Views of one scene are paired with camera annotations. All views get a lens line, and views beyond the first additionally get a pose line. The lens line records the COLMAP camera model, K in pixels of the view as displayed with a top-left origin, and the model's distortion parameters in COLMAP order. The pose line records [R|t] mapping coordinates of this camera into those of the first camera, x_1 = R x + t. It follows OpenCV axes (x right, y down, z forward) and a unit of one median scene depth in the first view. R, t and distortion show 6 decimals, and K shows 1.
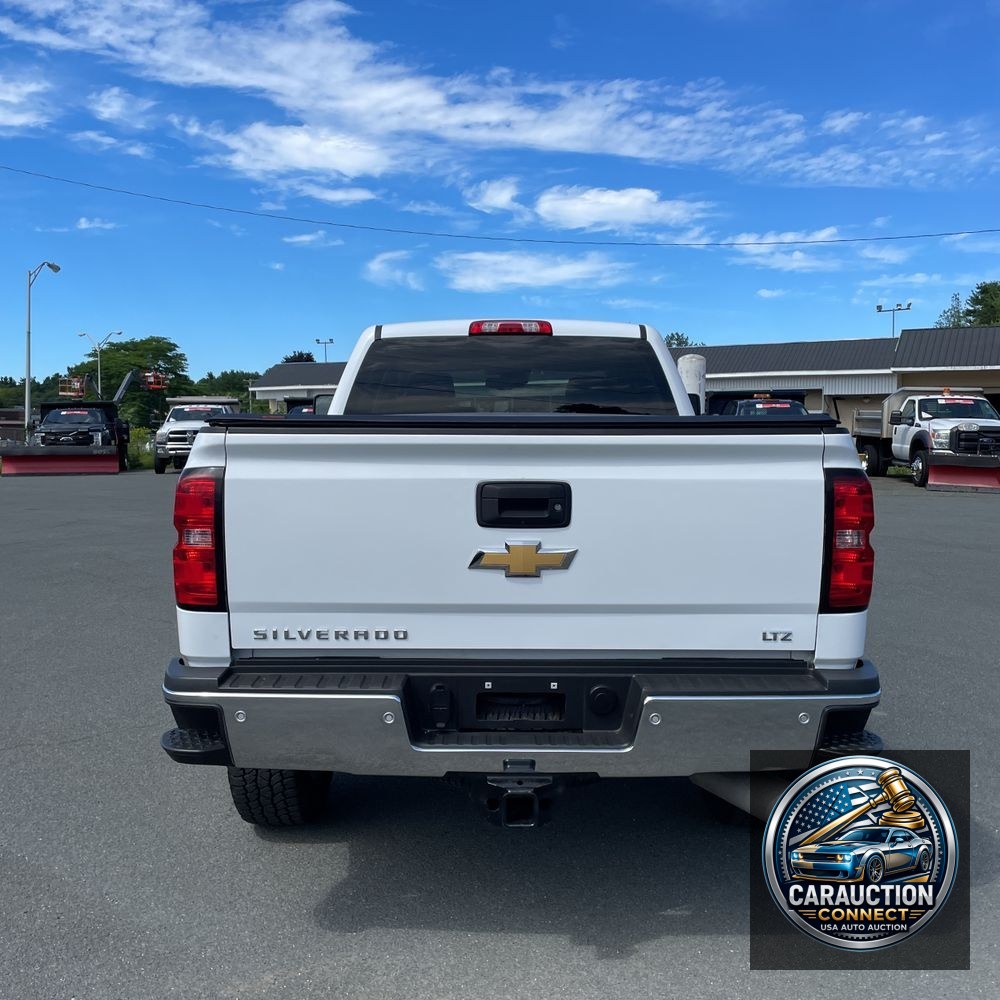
lens RADIAL K [[1059.5, 0, 503.2], [0, 1059.5, 524.1], [0, 0, 1]] dist [0.075820, -0.114525]
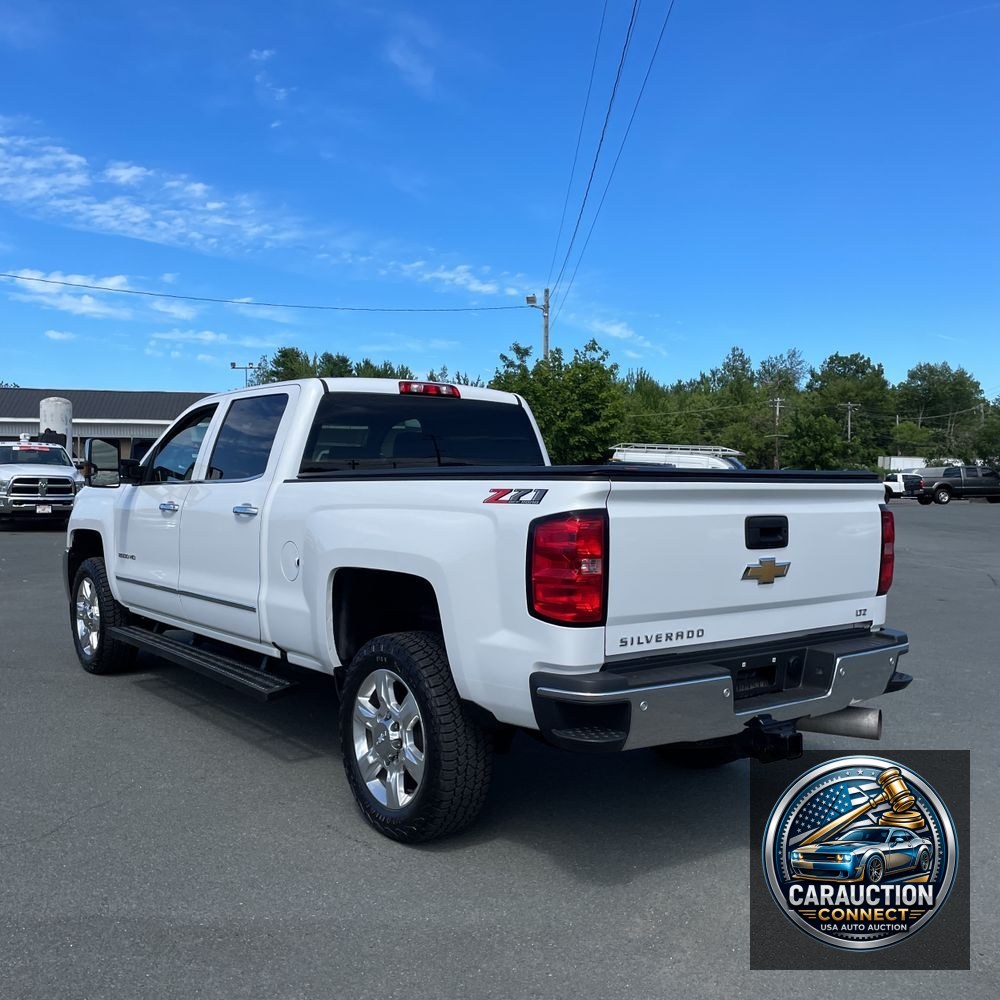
lens RADIAL K [[1083.5, 0, 500.0], [0, 1083.5, 500.0], [0, 0, 1]] dist [0.089411, -0.067366]
pose [[0.773120, -0.004501, 0.634243, -0.068132], [0.048205, 0.997499, -0.051682, -0.000183], [-0.632425, 0.070530, 0.771404, 0.005496]]
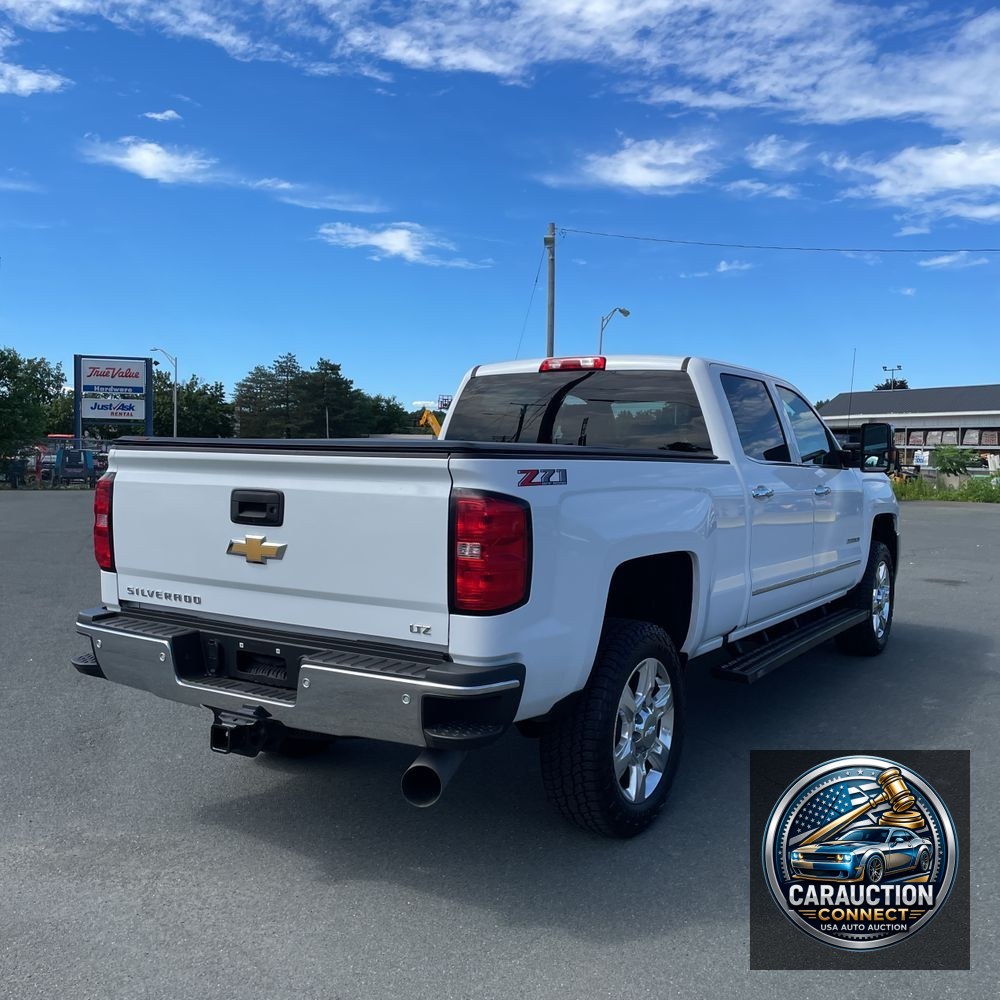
lens RADIAL K [[1077.4, 0, 531.3], [0, 1077.4, 497.1], [0, 0, 1]] dist [0.052452, -0.119840]
pose [[0.826467, 0.035993, -0.561834, 0.060347], [-0.065508, 0.997324, -0.032471, -0.000605], [0.559162, 0.063641, 0.826612, 0.004997]]
